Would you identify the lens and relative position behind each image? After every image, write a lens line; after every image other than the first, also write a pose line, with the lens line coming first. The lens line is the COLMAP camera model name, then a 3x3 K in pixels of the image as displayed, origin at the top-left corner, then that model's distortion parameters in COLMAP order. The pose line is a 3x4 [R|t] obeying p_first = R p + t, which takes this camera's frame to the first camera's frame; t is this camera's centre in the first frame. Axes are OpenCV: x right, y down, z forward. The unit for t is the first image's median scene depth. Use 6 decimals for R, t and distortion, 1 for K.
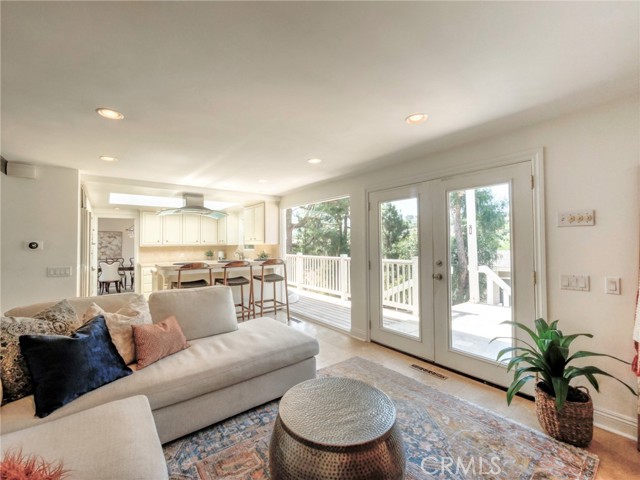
lens RADIAL K [[271.5, 0, 316.7], [0, 271.5, 239.6], [0, 0, 1]] dist [0.000091, 0.000143]
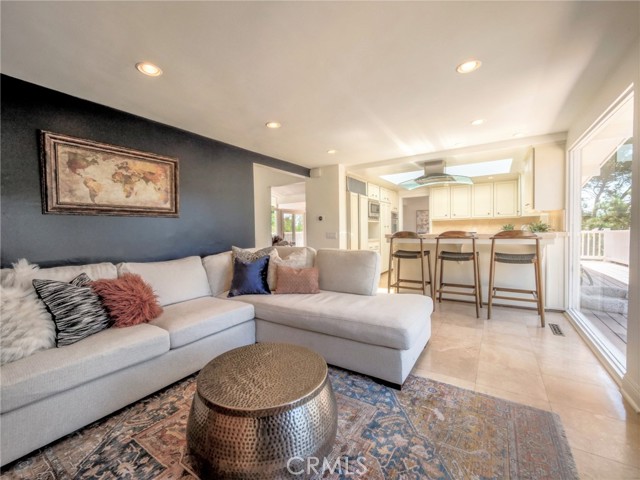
lens RADIAL K [[271.5, 0, 317.2], [0, 271.5, 239.6], [0, 0, 1]] dist [0.000091, 0.000143]
pose [[0.322473, 0.036709, -0.945867, 0.418110], [0.031007, 0.998302, 0.049315, 0.058190], [0.946071, -0.045231, 0.320787, 0.384990]]
